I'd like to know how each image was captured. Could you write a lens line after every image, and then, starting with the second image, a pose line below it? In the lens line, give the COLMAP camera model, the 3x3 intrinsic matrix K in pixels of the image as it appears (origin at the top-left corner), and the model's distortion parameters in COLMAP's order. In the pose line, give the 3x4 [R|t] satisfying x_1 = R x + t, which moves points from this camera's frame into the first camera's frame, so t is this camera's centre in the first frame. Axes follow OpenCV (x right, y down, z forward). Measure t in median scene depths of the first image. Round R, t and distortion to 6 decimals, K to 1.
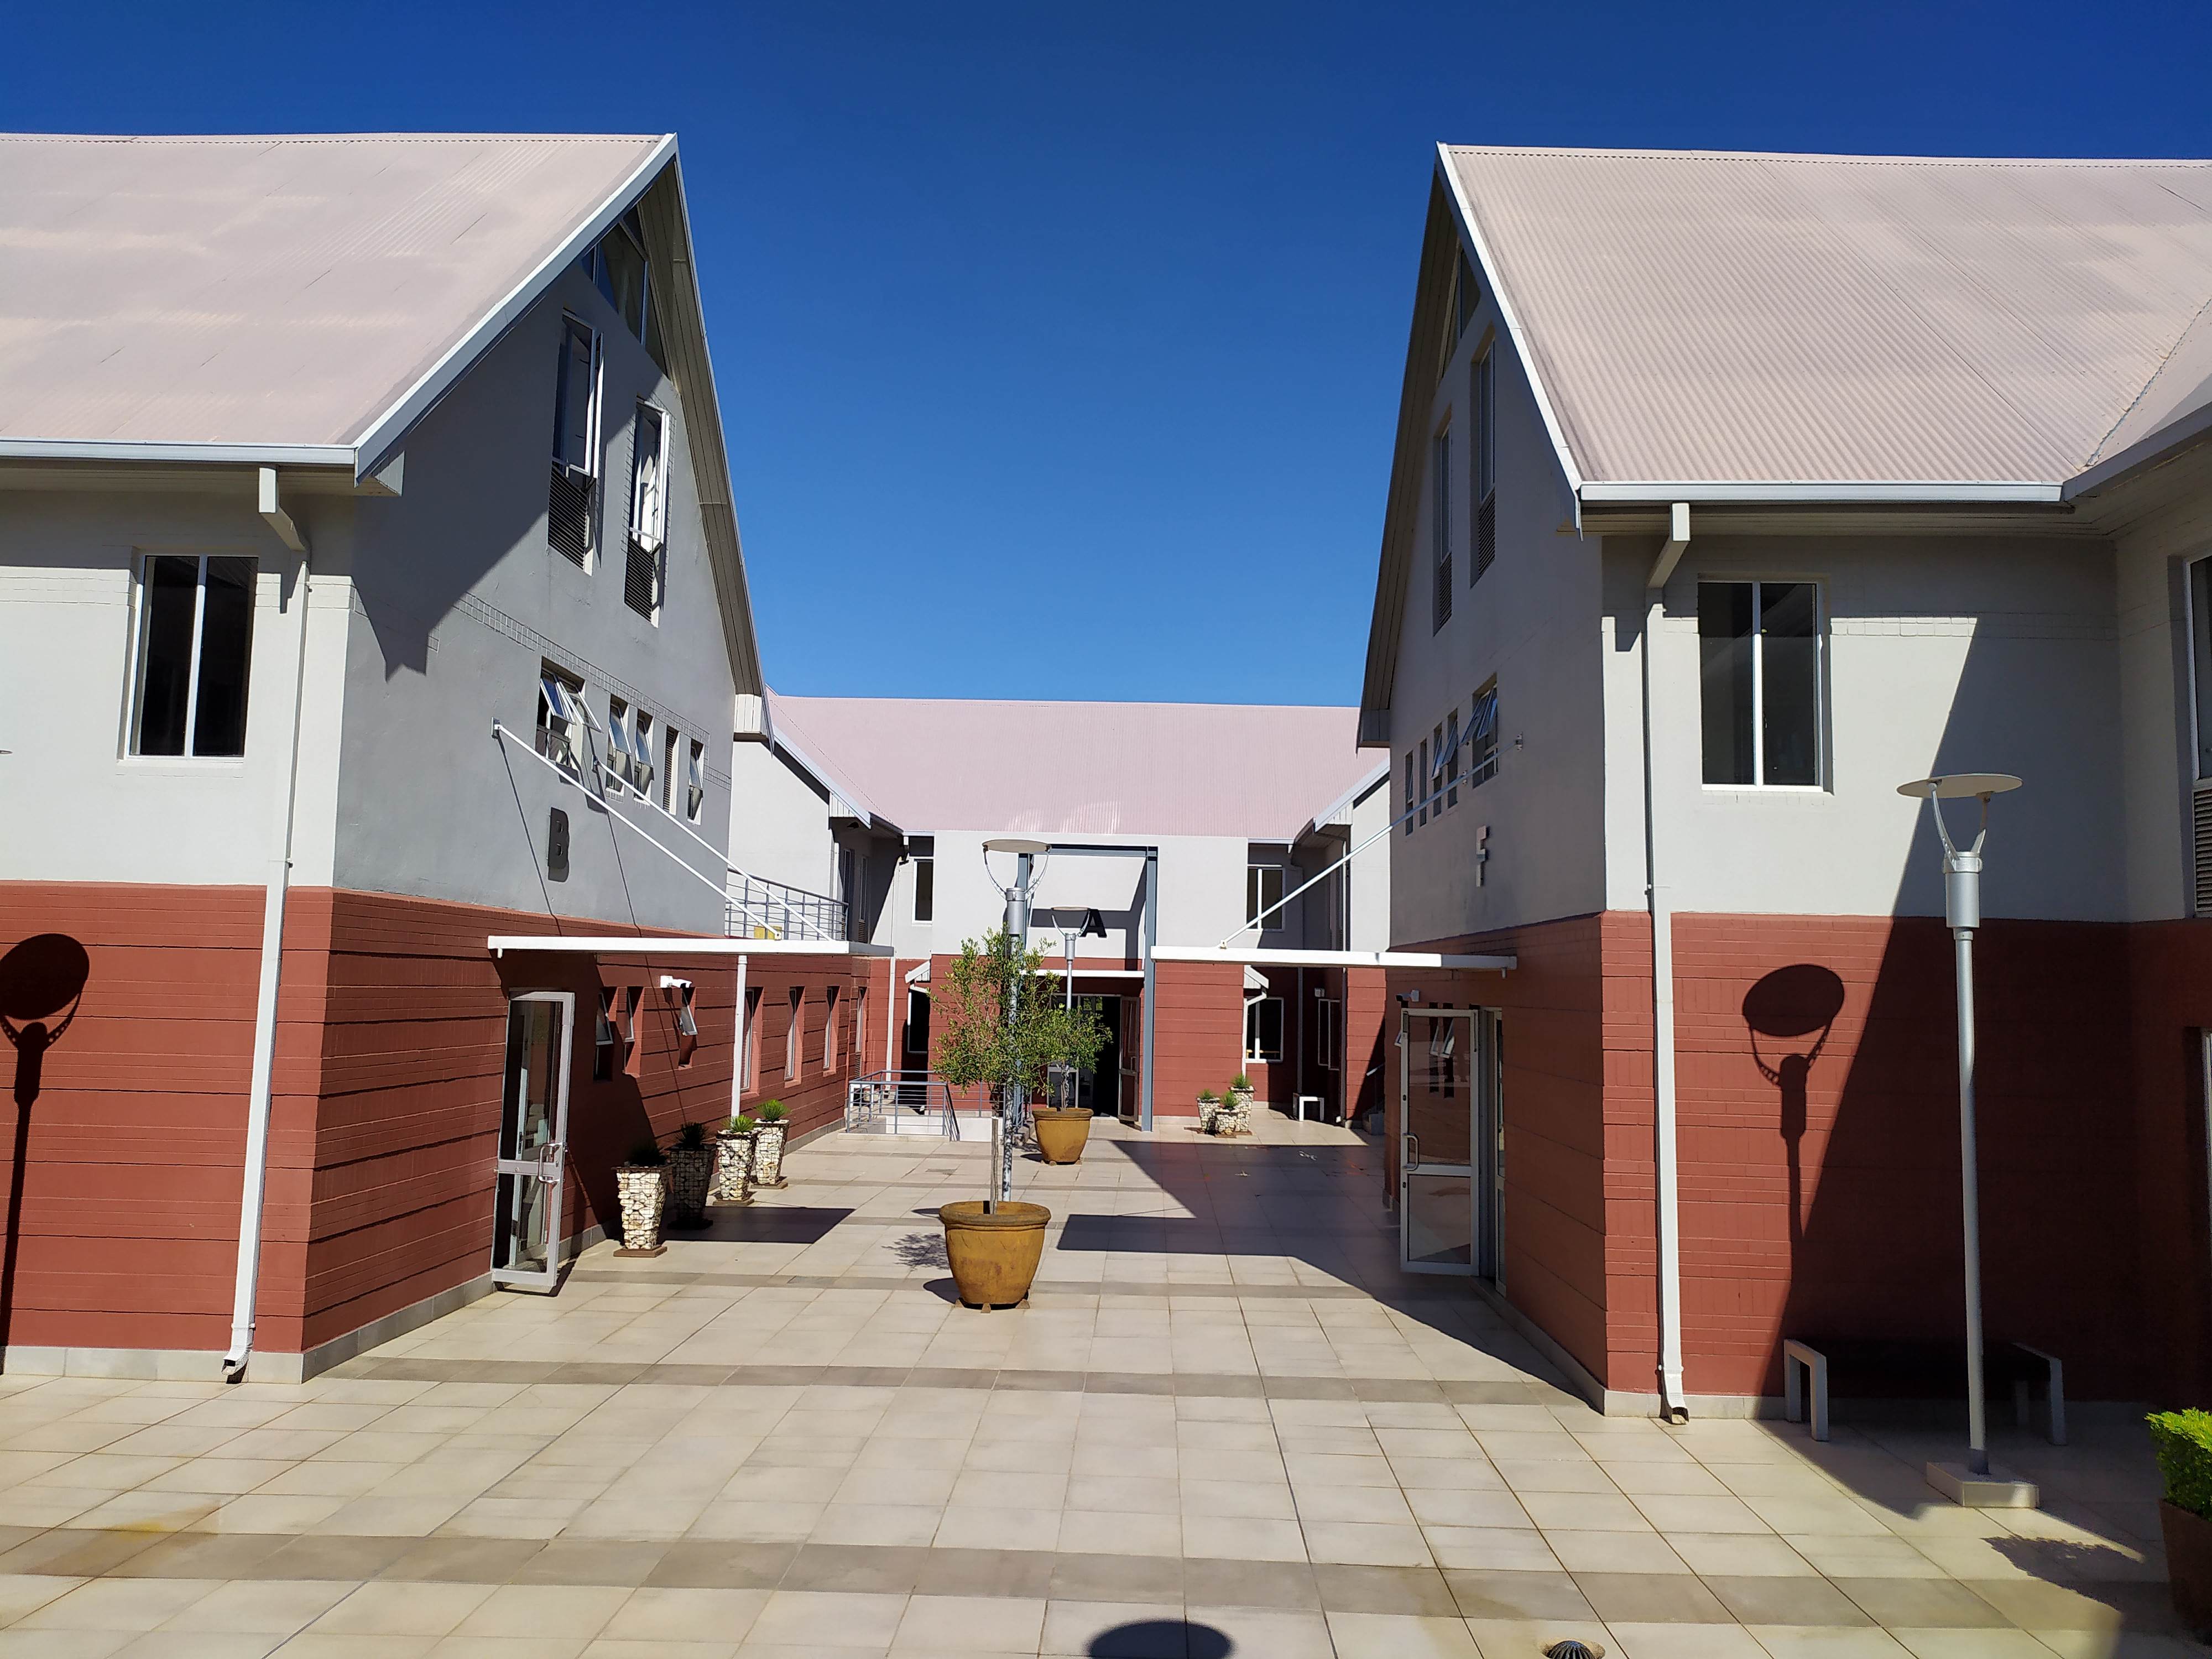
lens RADIAL K [[1643.6, 0, 1114.2], [0, 1643.6, 826.6], [0, 0, 1]] dist [0.072378, -0.092526]
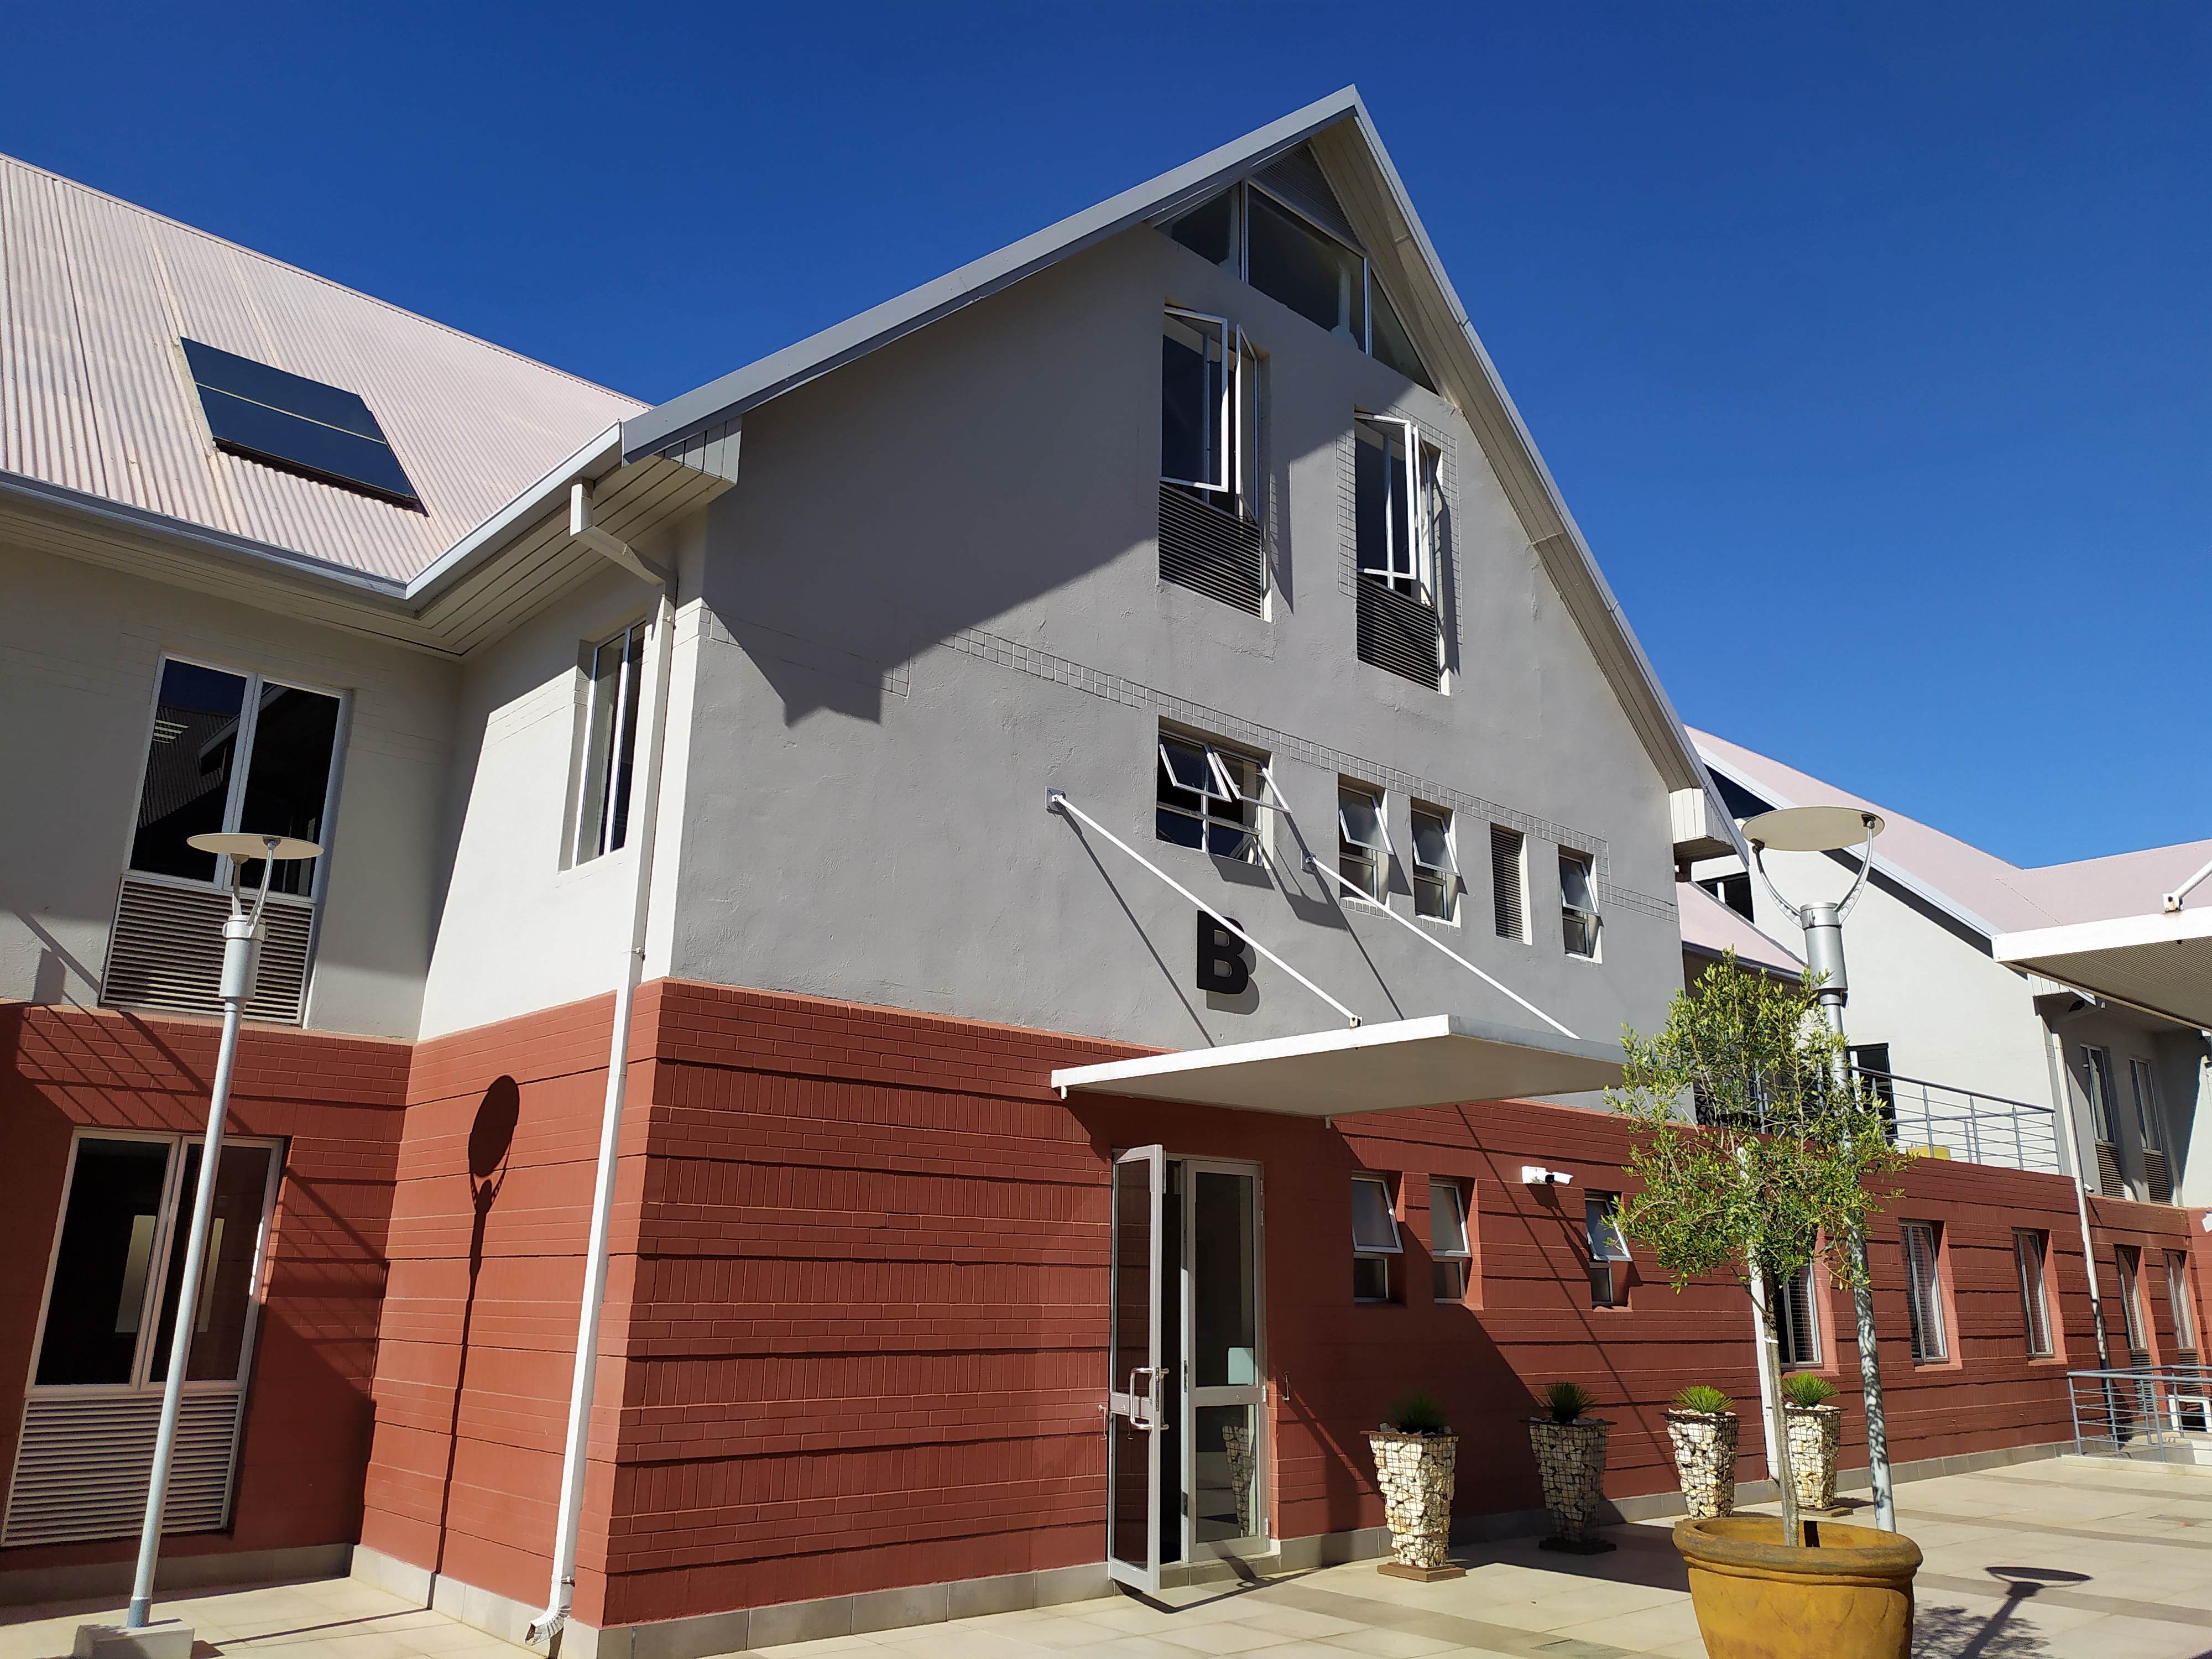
lens RADIAL K [[1643.6, 0, 1114.2], [0, 1643.6, 826.6], [0, 0, 1]] dist [0.072378, -0.092526]
pose [[0.683750, -0.210843, -0.698593, 0.153043], [0.073687, 0.972404, -0.221361, 0.107226], [0.725987, 0.099878, 0.680417, 0.437091]]
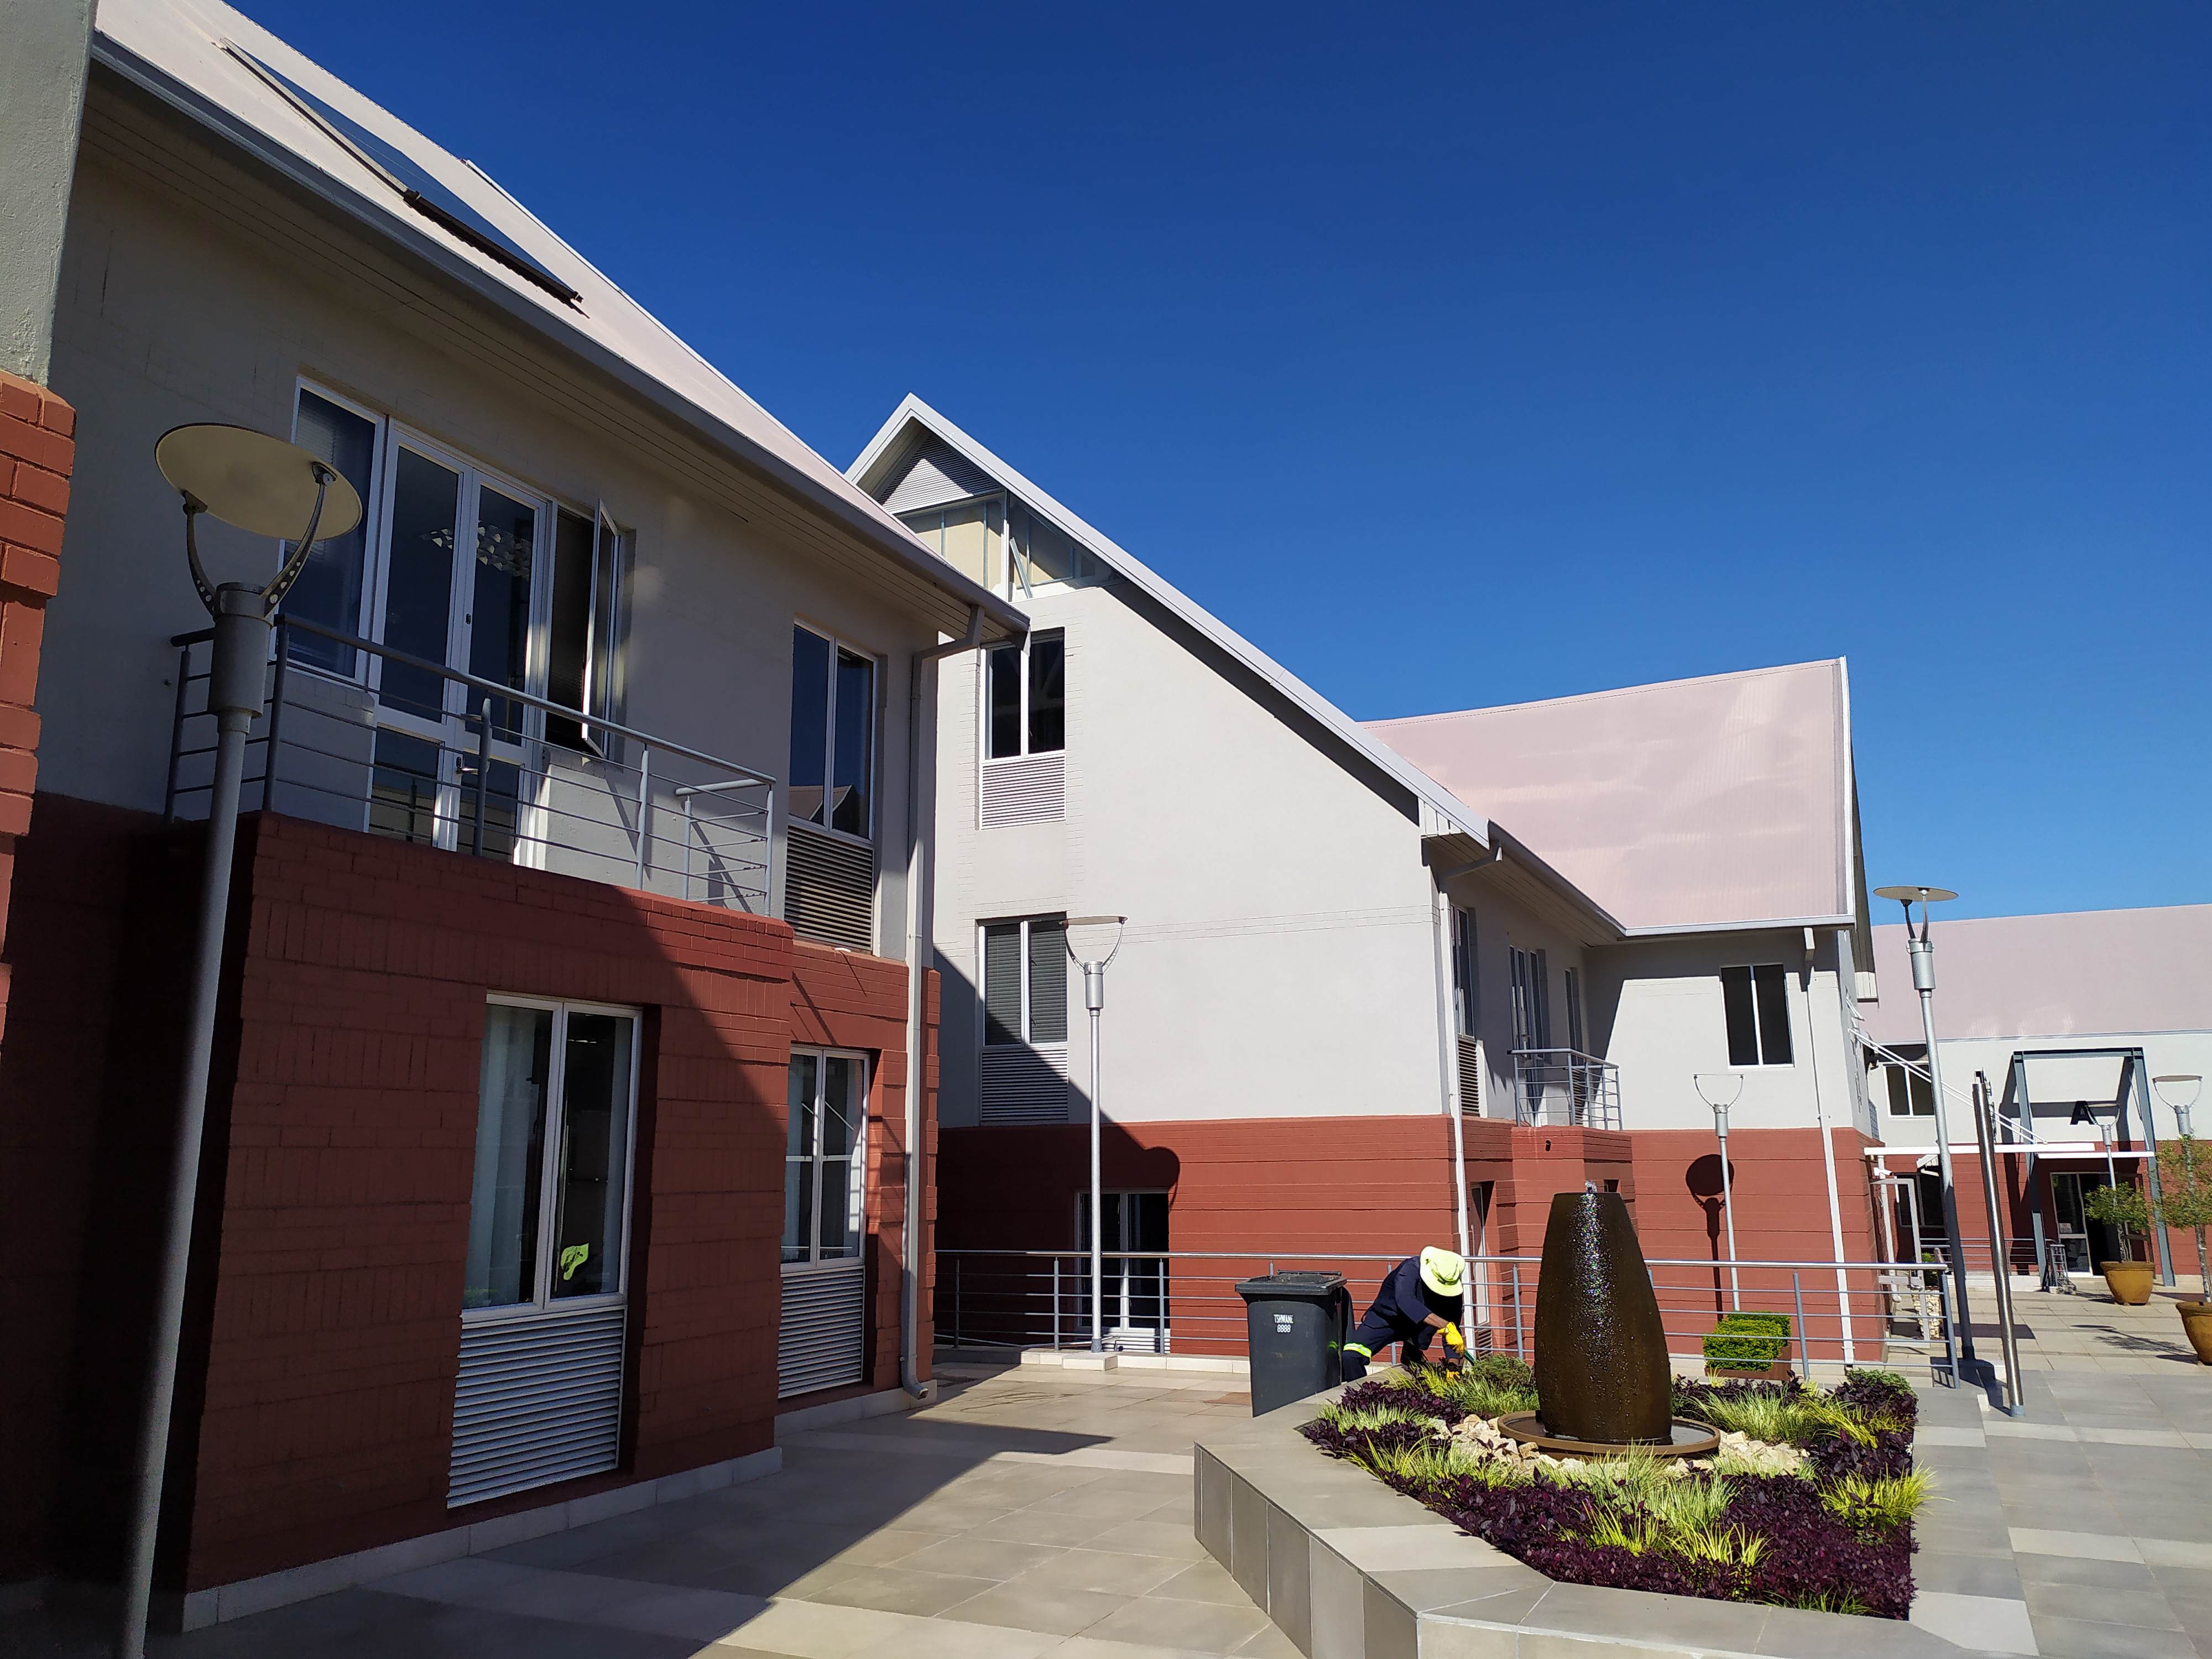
lens RADIAL K [[1662.6, 0, 1116.3], [0, 1662.6, 836.7], [0, 0, 1]] dist [0.025829, -0.007976]
pose [[0.912637, -0.114037, -0.392542, -0.313612], [0.072263, 0.990183, -0.119650, -0.093701], [0.402332, 0.080831, 0.911918, -0.869182]]
